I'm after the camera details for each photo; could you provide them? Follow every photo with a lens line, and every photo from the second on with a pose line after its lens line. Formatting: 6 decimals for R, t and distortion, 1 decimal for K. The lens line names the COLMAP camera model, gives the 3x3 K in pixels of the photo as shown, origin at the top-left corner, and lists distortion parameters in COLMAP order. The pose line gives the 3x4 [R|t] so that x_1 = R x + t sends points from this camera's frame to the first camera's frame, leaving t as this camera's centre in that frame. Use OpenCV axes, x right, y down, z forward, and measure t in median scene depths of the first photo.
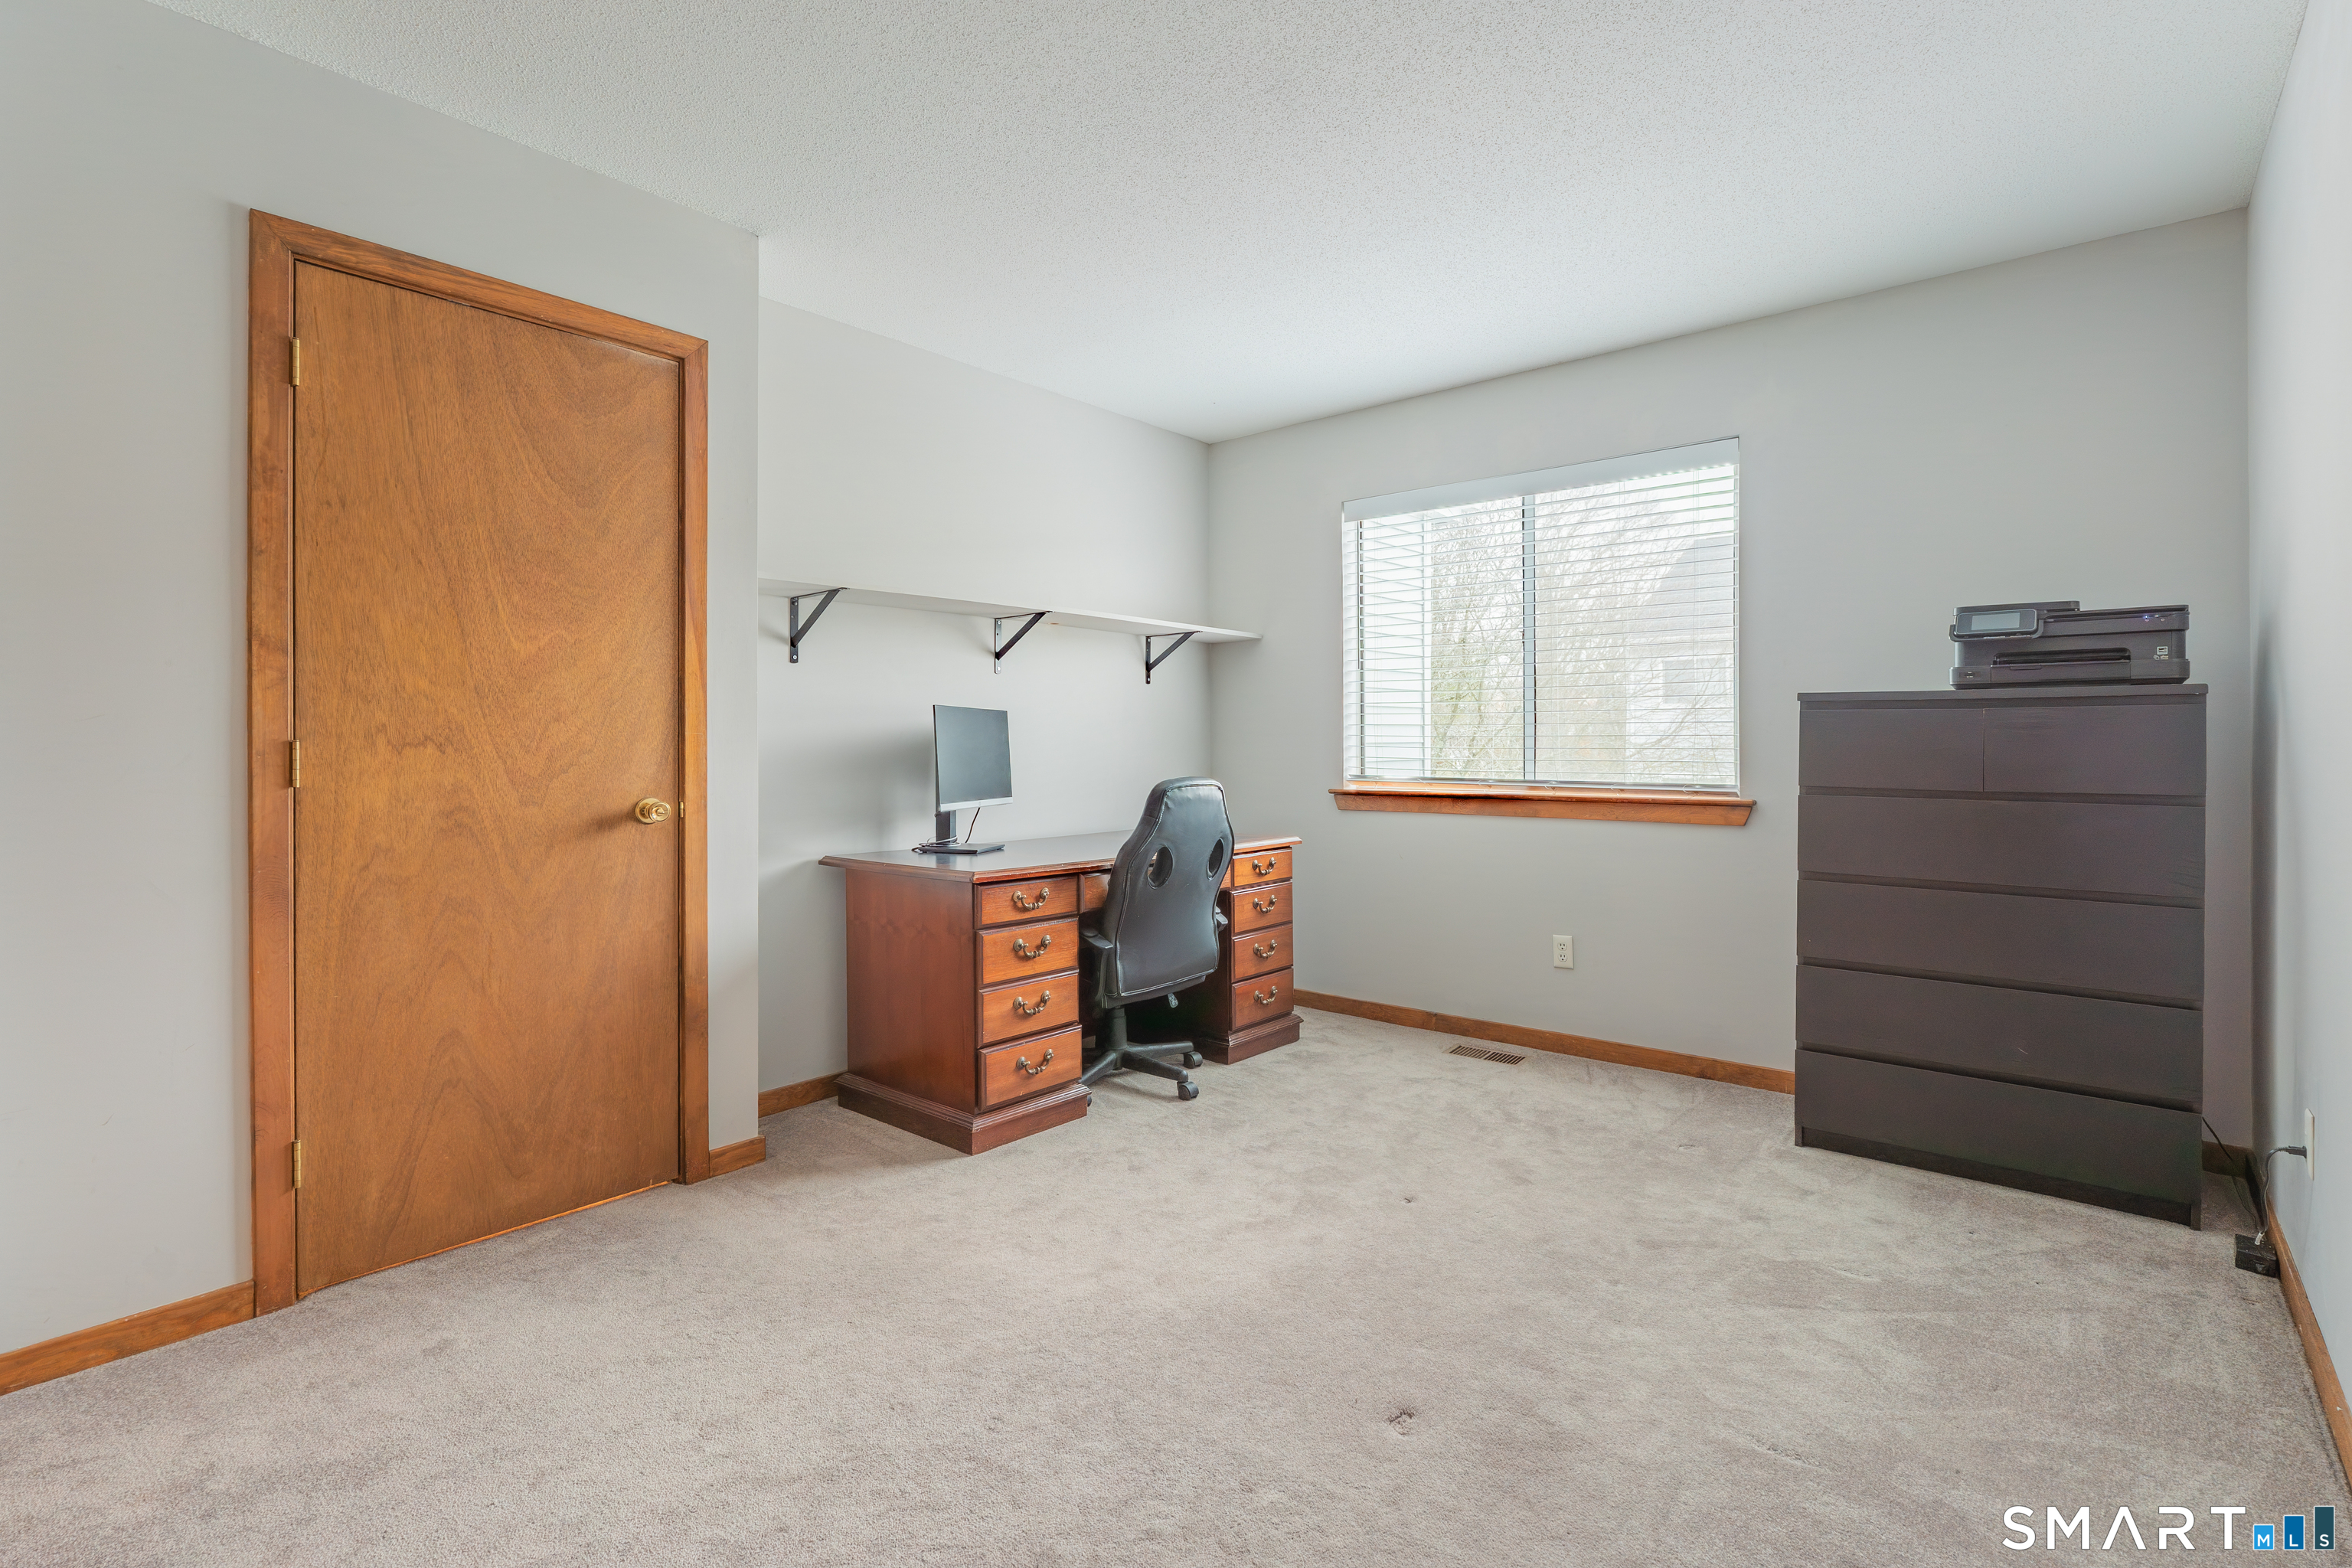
lens RADIAL K [[1088.5, 0, 1173.0], [0, 1088.5, 748.8], [0, 0, 1]] dist [-0.004037, -0.000410]
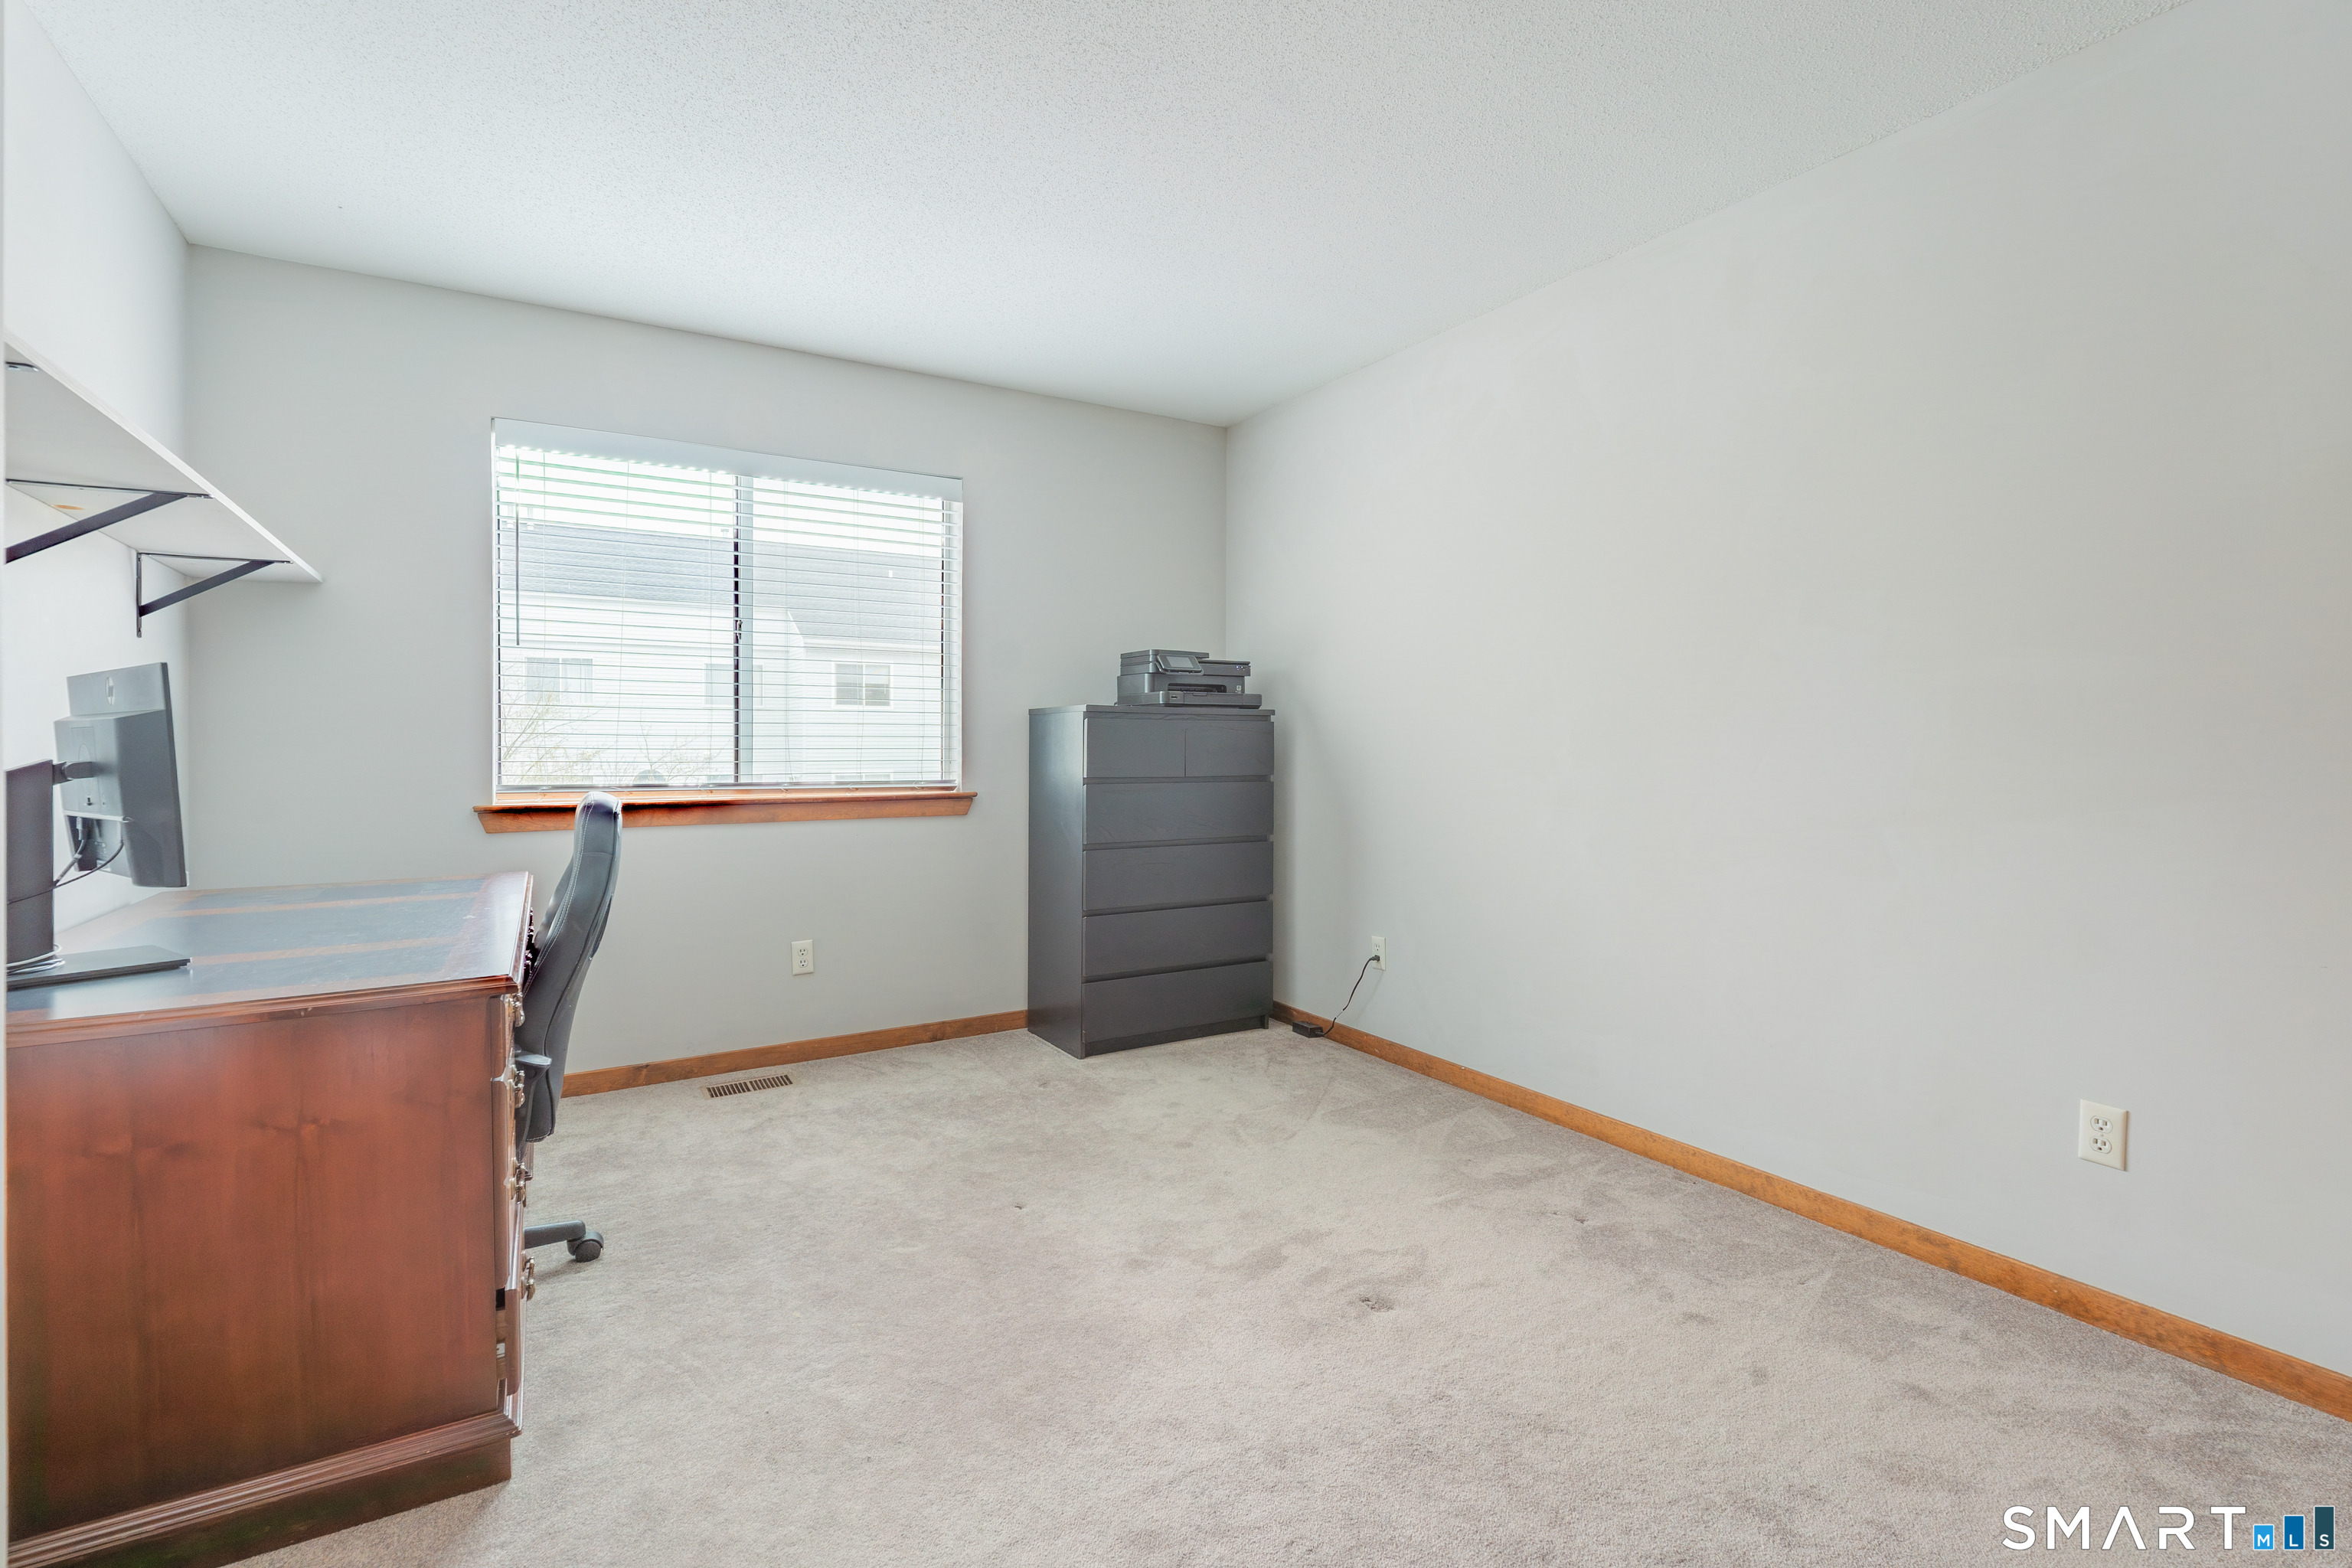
lens RADIAL K [[1088.5, 0, 1173.0], [0, 1088.5, 748.8], [0, 0, 1]] dist [-0.004037, -0.000410]
pose [[0.318632, -0.006134, 0.947859, -0.567732], [0.003060, 0.999981, 0.005443, -0.005787], [-0.947874, 0.001166, 0.318645, 0.462876]]
